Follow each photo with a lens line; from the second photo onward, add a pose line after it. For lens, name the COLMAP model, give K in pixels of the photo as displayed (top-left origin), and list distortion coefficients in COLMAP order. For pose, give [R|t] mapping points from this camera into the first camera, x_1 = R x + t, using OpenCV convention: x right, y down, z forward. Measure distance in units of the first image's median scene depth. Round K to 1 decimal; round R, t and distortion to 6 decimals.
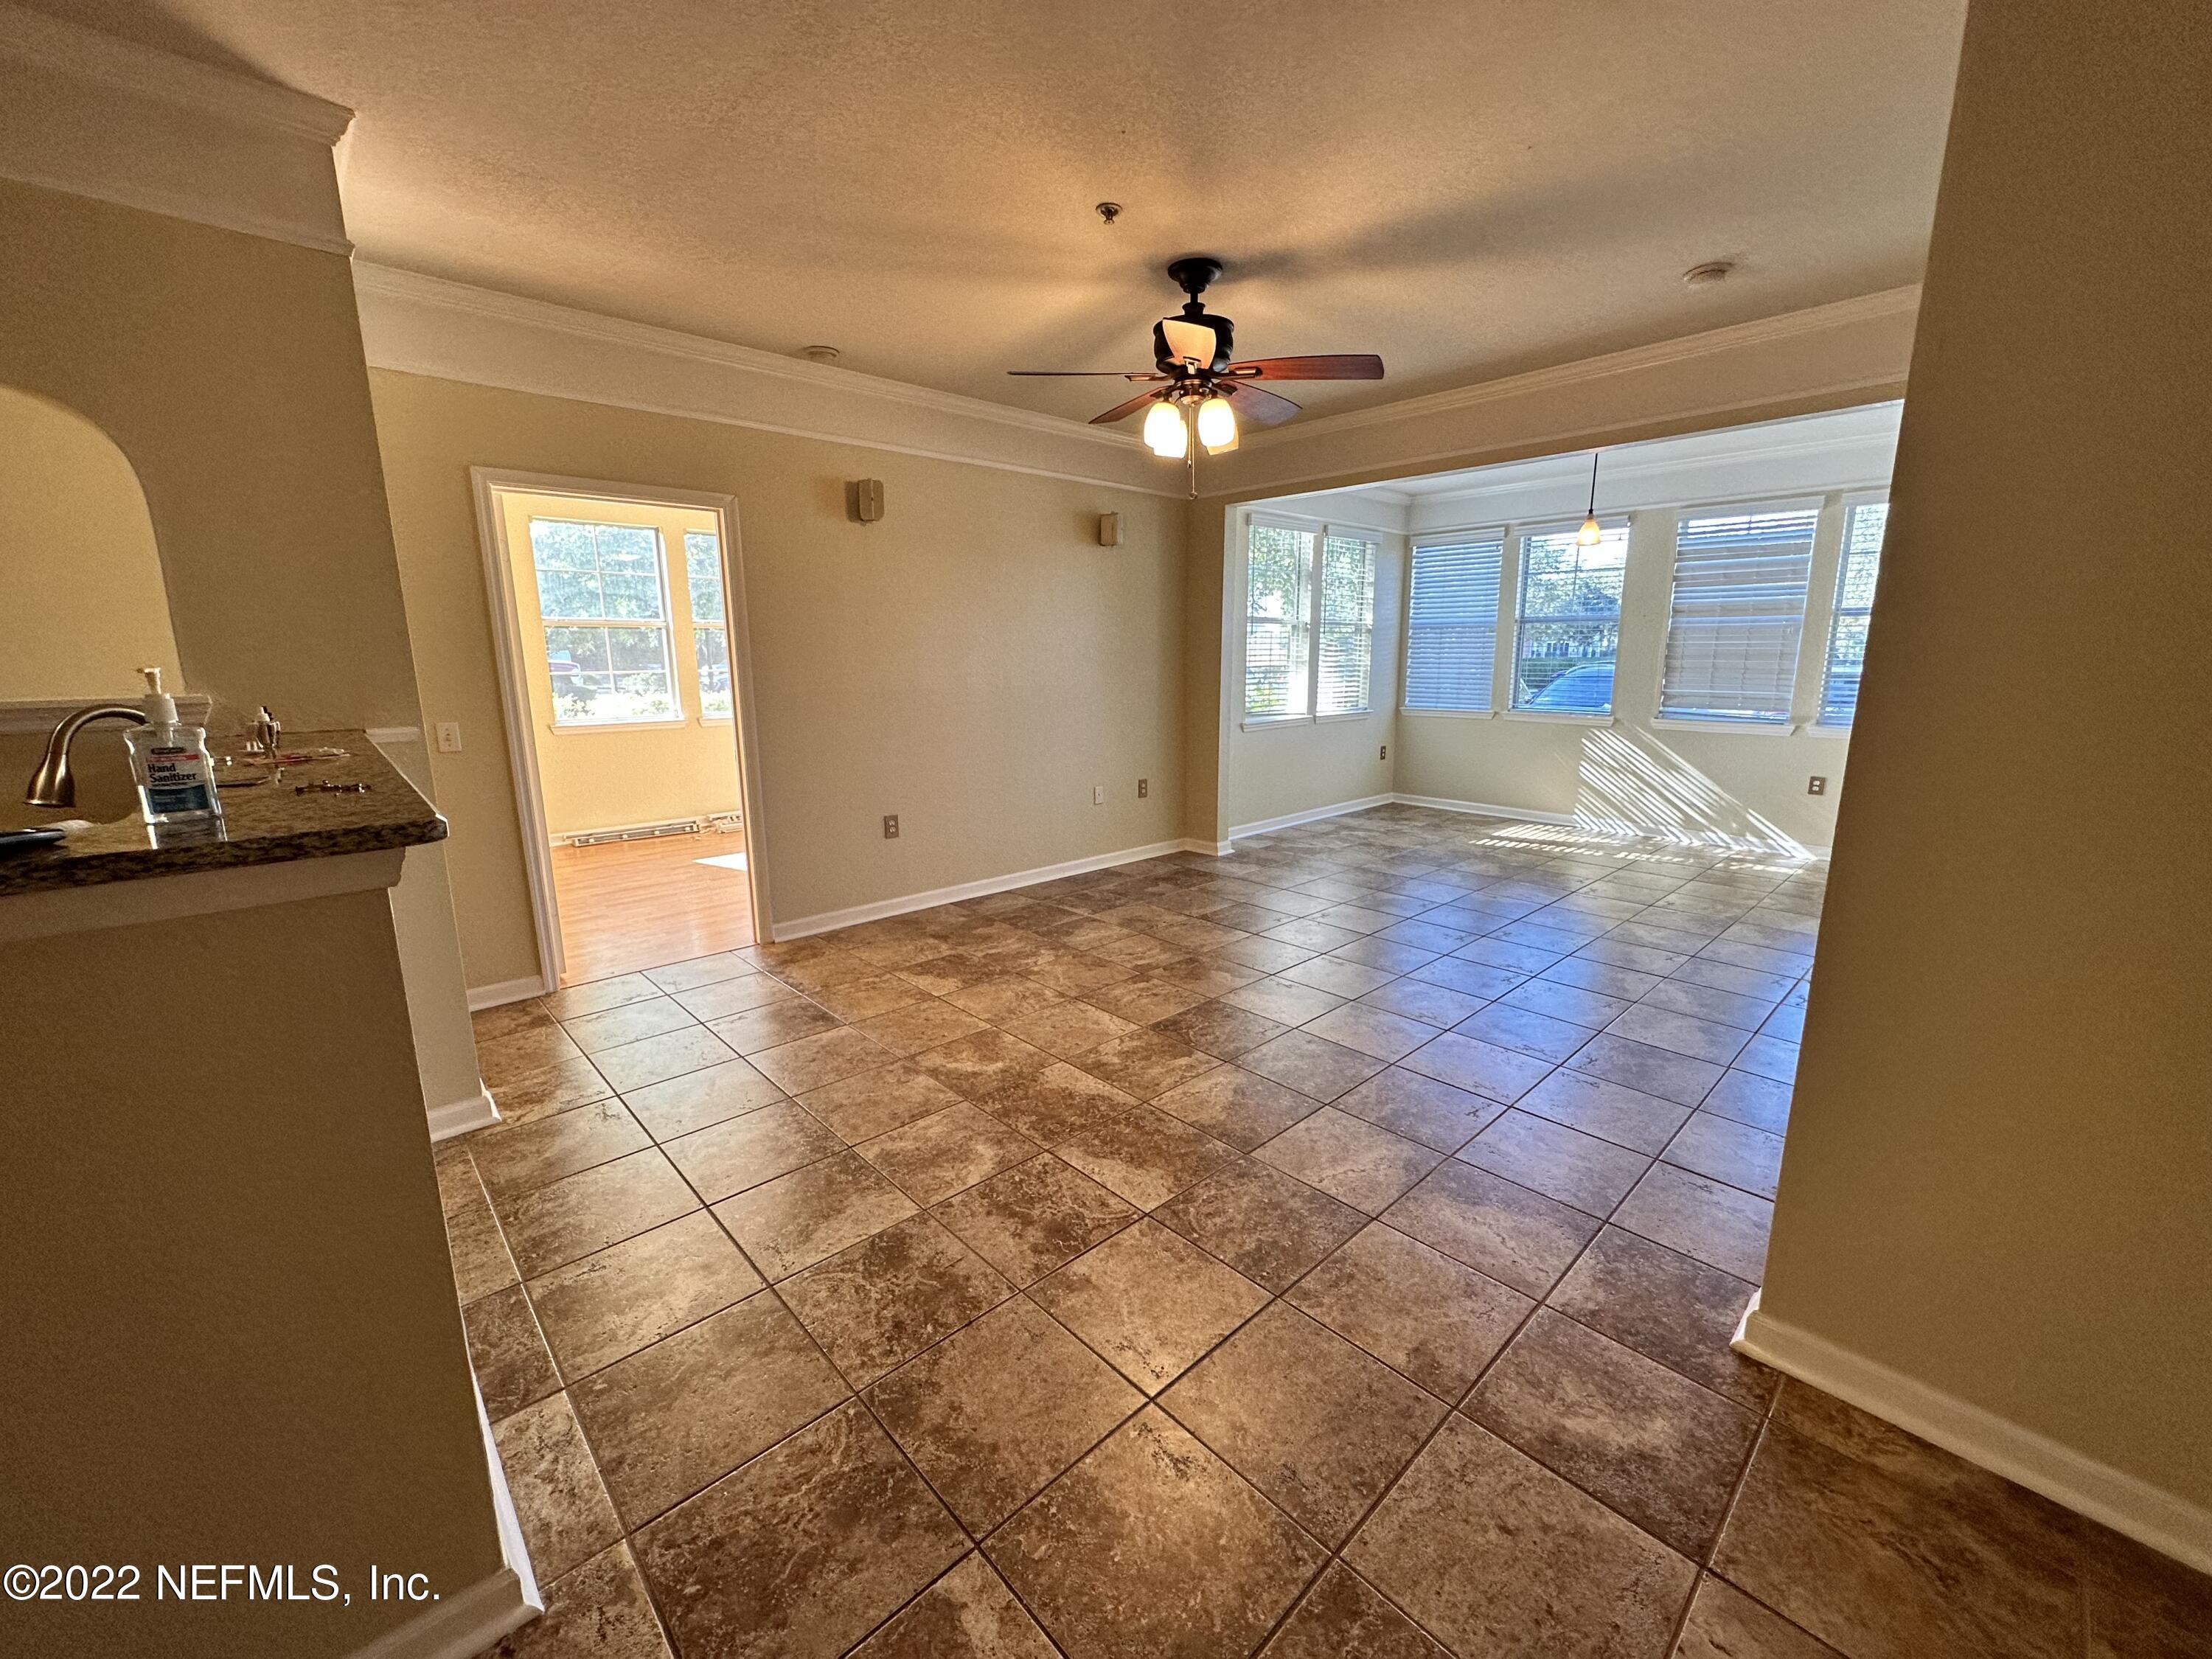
lens RADIAL K [[887.6, 0, 1106.0], [0, 887.6, 829.5], [0, 0, 1]] dist [-0.010313, 0.006076]
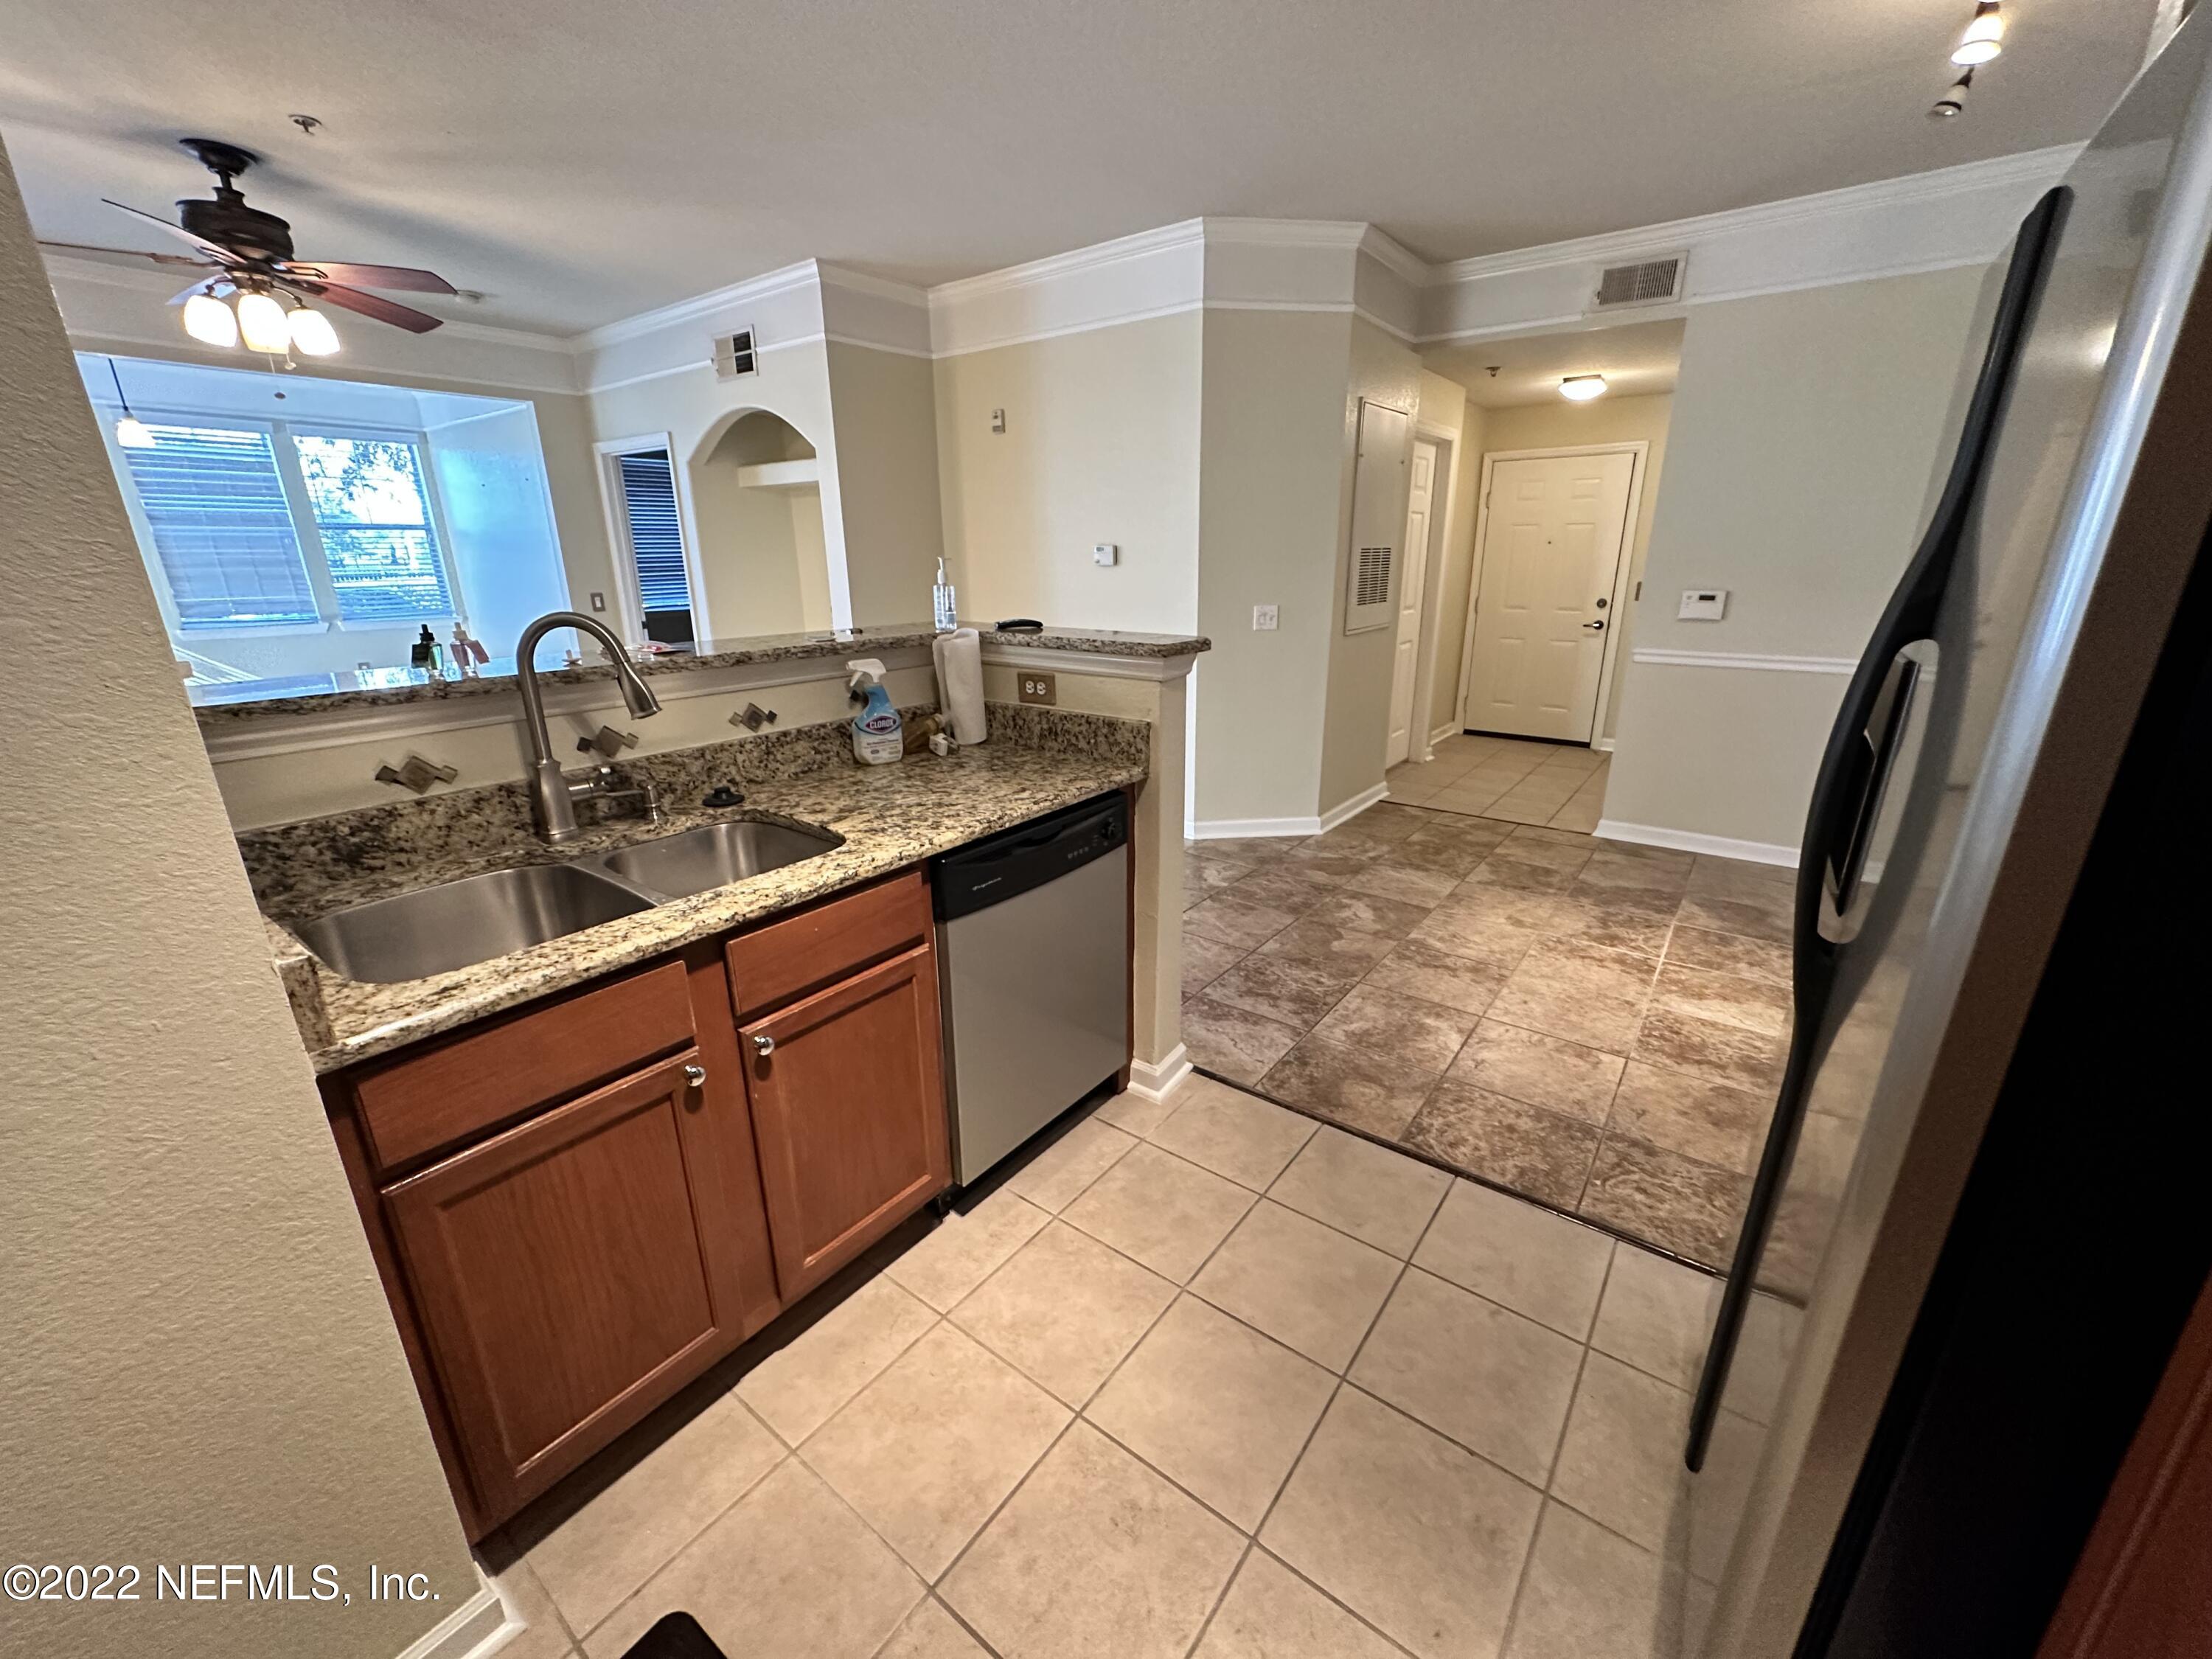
lens RADIAL K [[887.6, 0, 1106.0], [0, 887.6, 829.5], [0, 0, 1]] dist [-0.010313, 0.006076]
pose [[-0.179113, -0.291367, 0.939693, -0.976155], [0.197707, 0.924995, 0.324494, -0.062016], [-0.963759, 0.243905, -0.108073, 0.292079]]
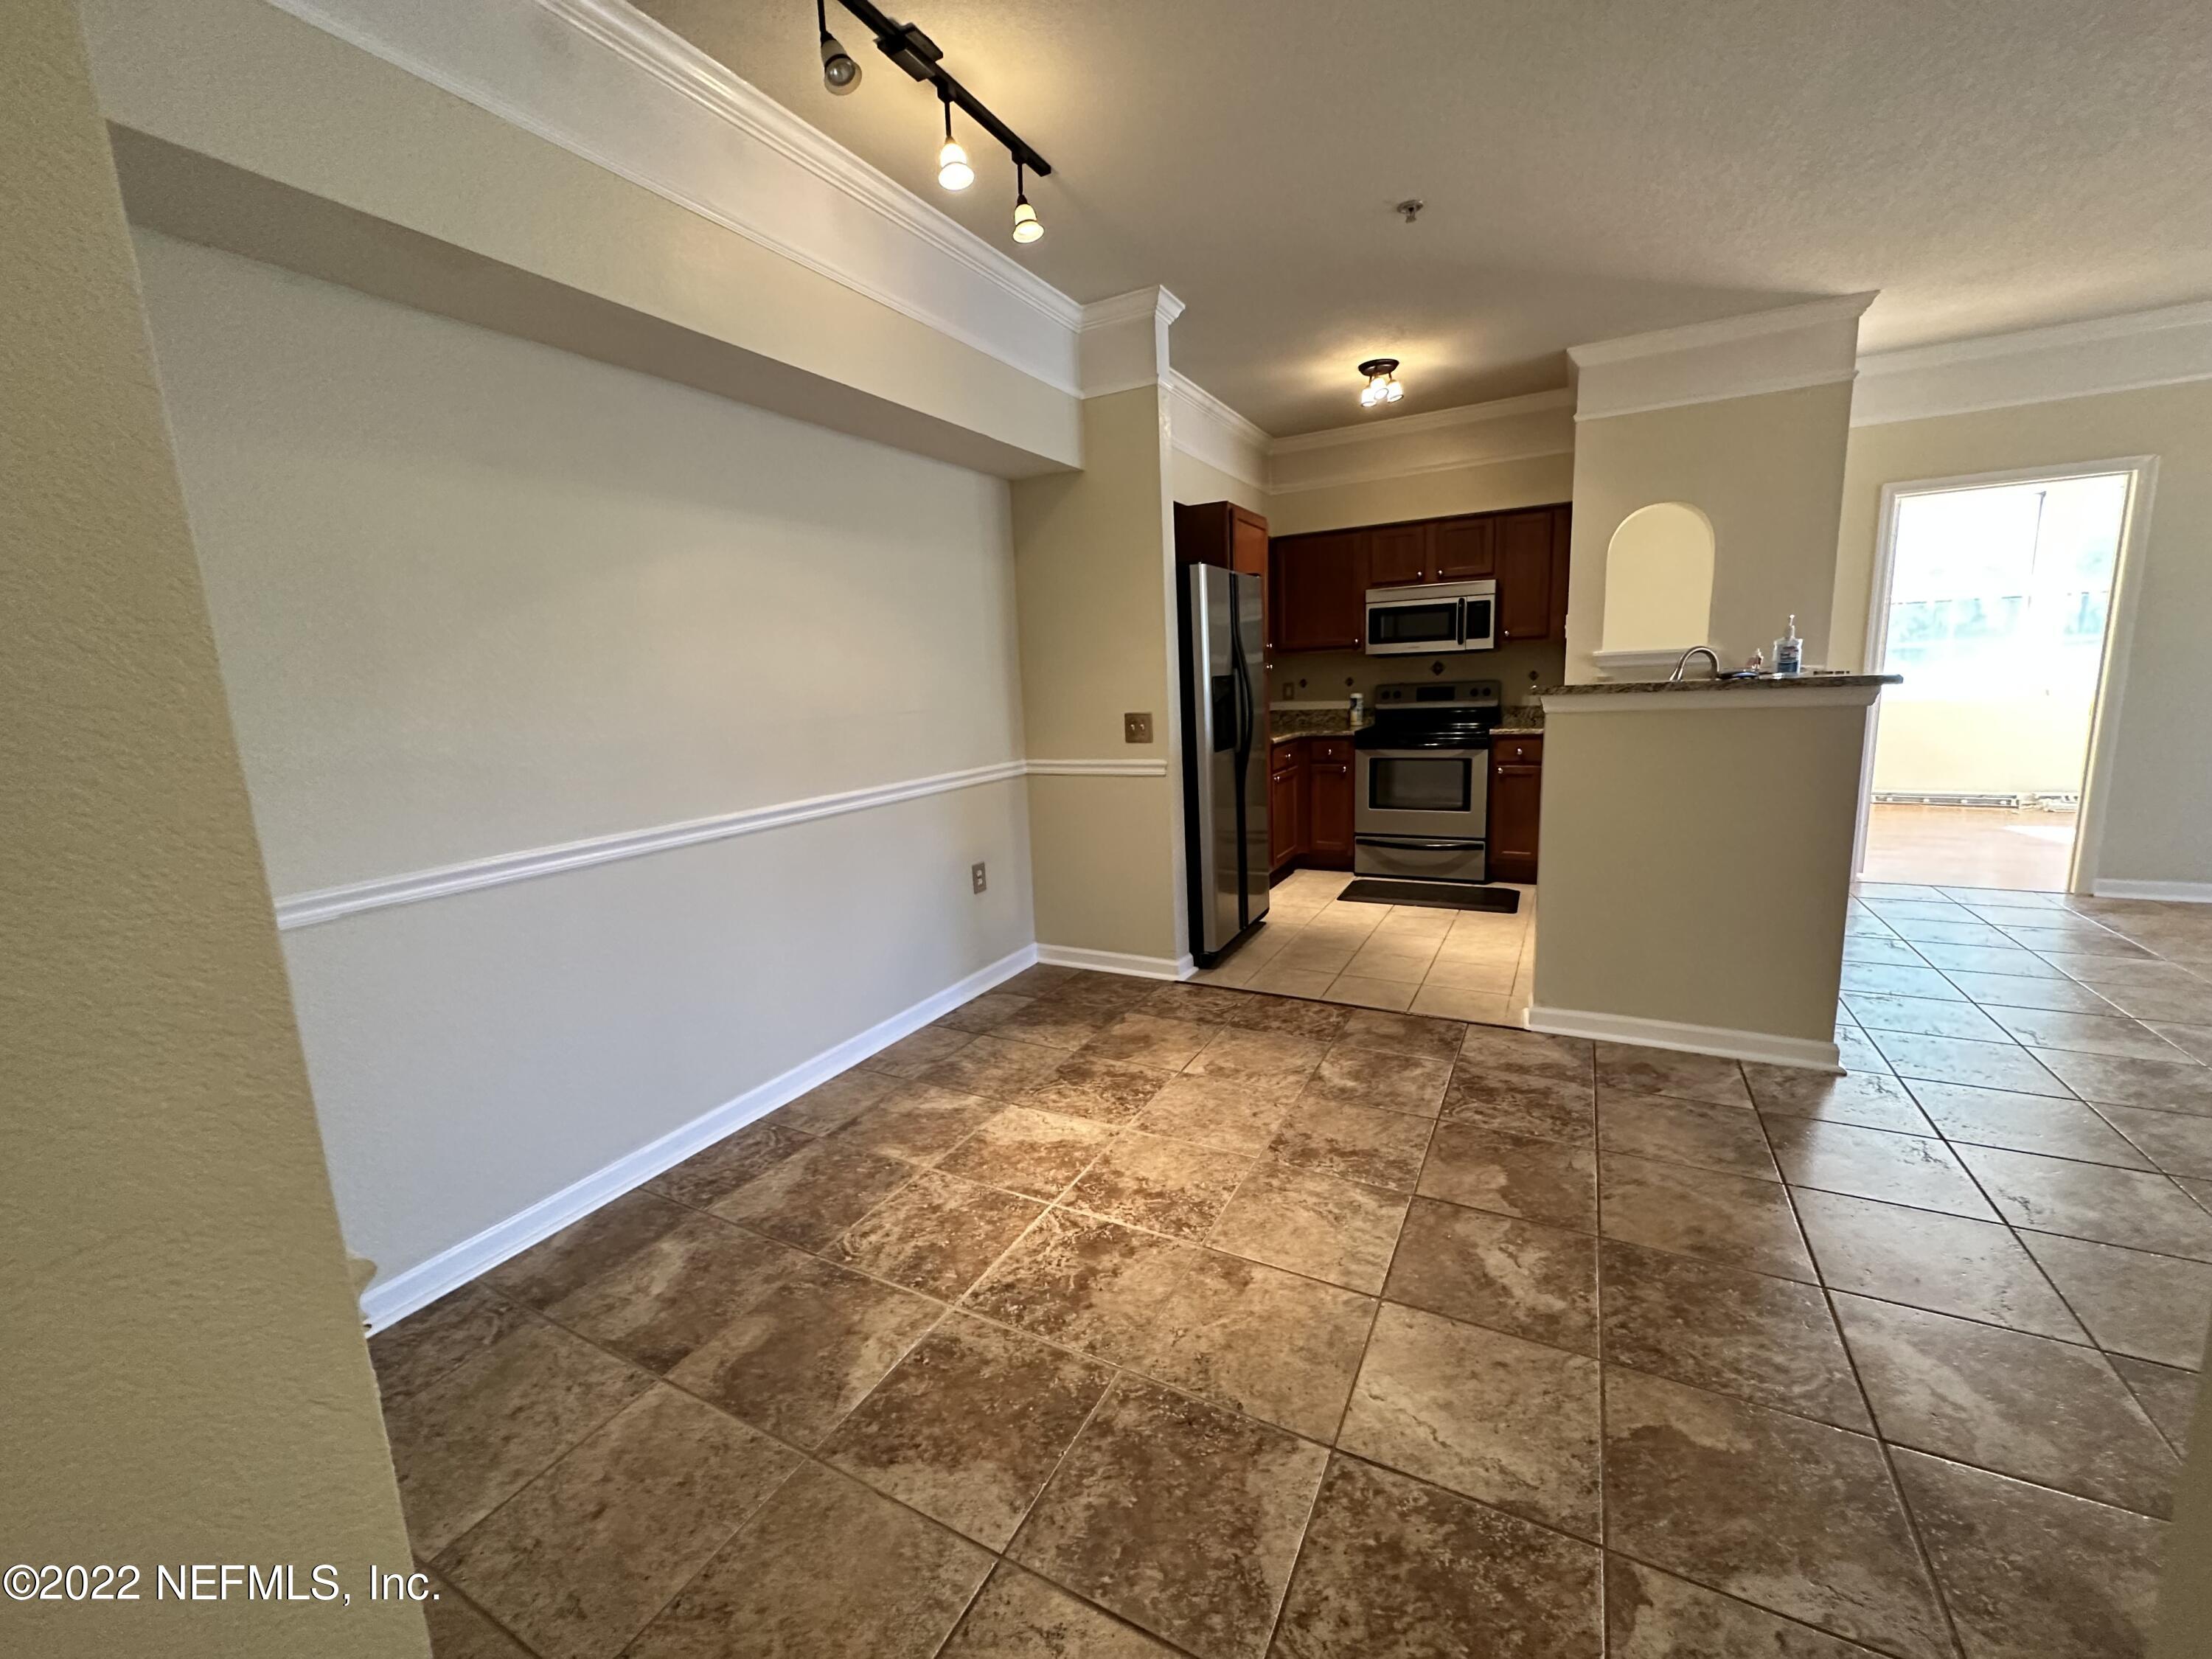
lens RADIAL K [[887.6, 0, 1106.0], [0, 887.6, 829.5], [0, 0, 1]] dist [-0.010313, 0.006076]
pose [[0.326257, 0.152889, -0.932835, 0.219881], [-0.138672, 0.983898, 0.112758, 0.112089], [0.935054, 0.092570, 0.342205, -0.476982]]
